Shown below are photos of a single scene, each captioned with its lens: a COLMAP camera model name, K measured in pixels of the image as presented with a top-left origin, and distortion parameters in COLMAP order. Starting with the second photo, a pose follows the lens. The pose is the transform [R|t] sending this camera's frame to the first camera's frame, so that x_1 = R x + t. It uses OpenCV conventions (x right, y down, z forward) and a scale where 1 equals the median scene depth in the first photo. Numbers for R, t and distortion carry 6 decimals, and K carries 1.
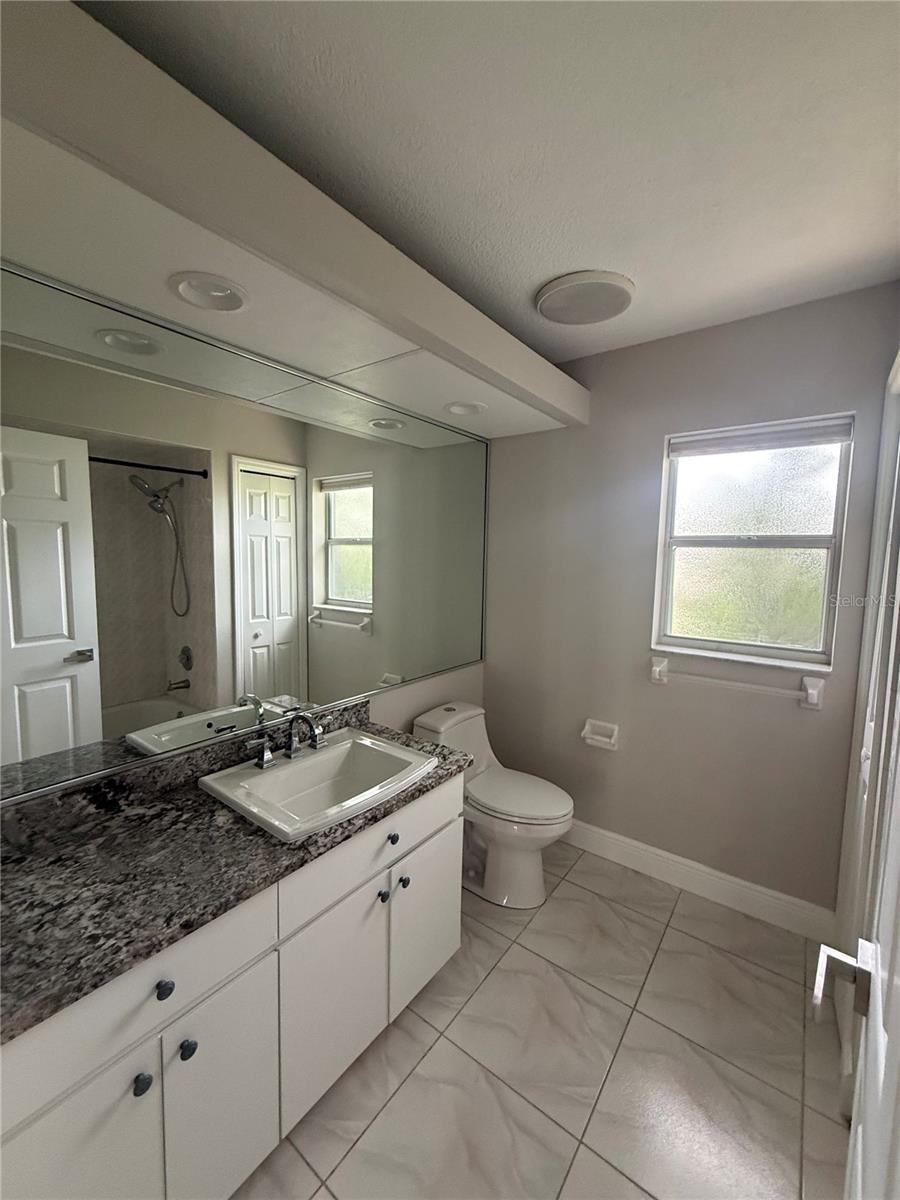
lens RADIAL K [[480.8, 0, 450.0], [0, 480.8, 600.0], [0, 0, 1]] dist [-0.001869, 0.000019]
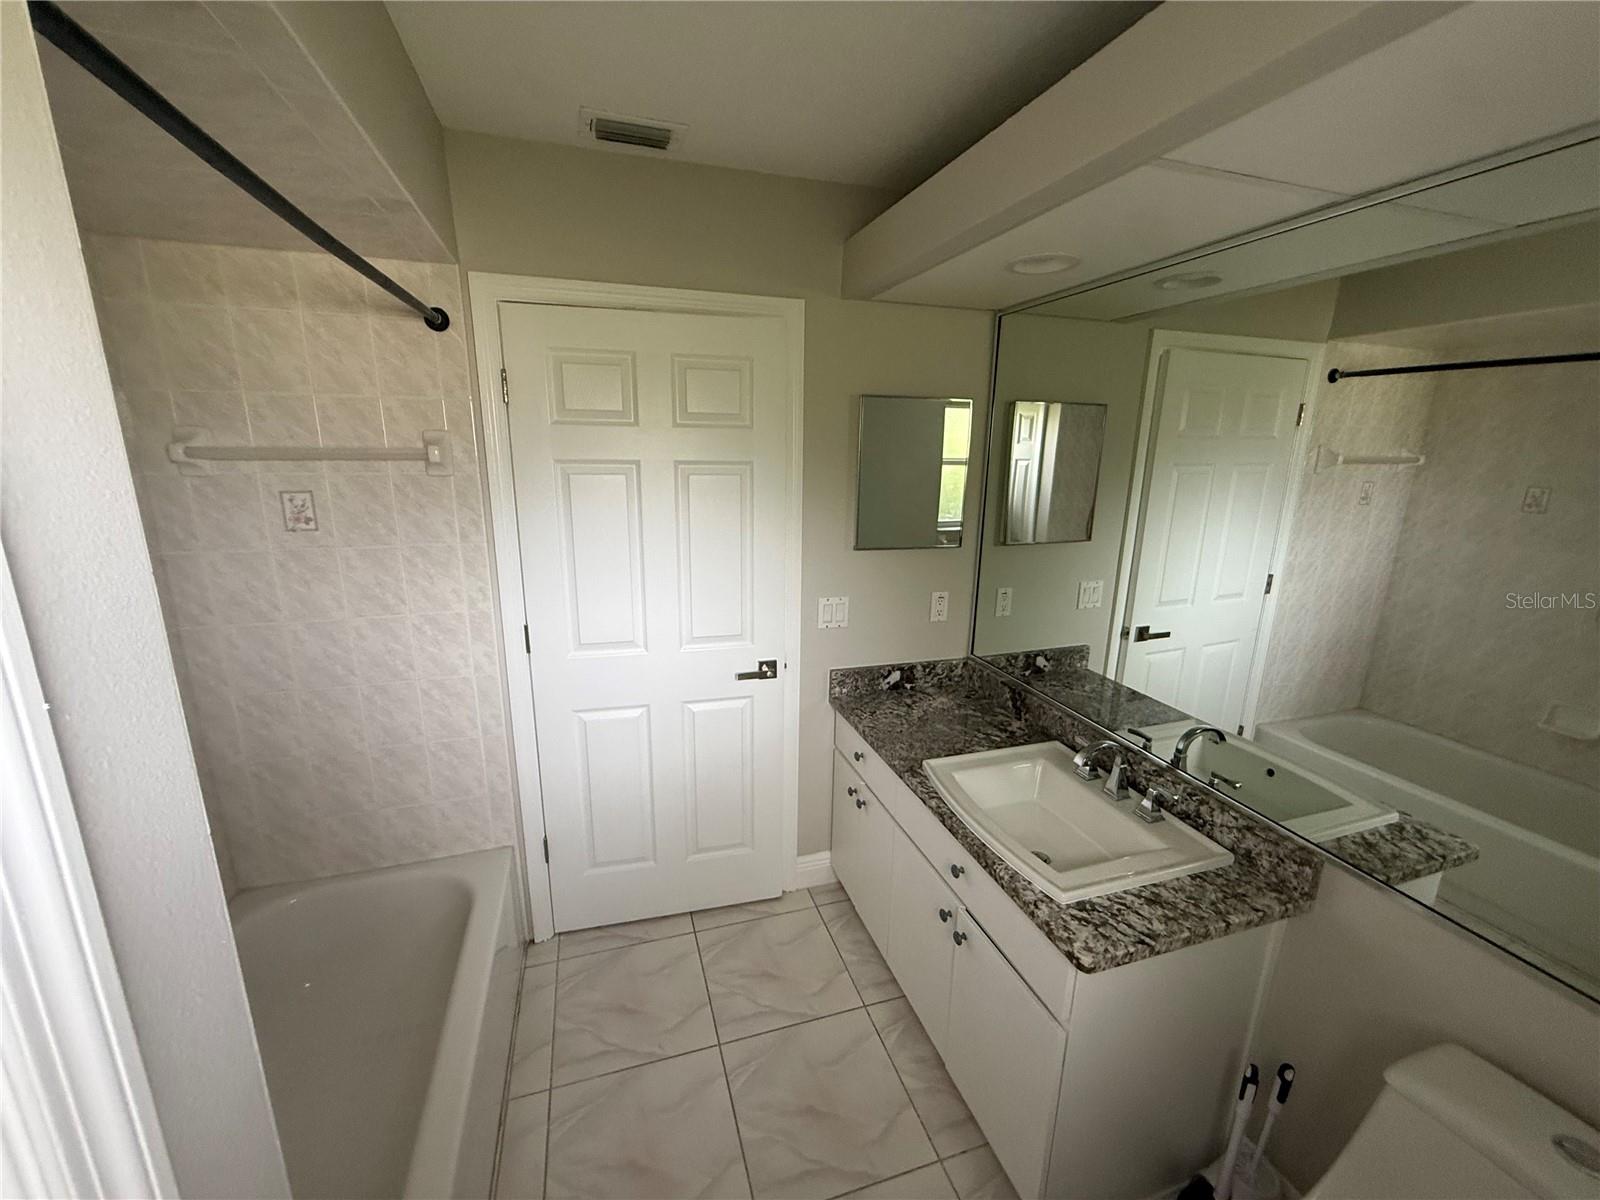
lens RADIAL K [[641.1, 0, 800.0], [0, 641.1, 600.0], [0, 0, 1]] dist [-0.001869, 0.000019]
pose [[-0.575948, 0.166981, -0.800251, 0.924205], [-0.101055, 0.956865, 0.272390, -0.254713], [0.811216, 0.237752, -0.534230, 1.352291]]
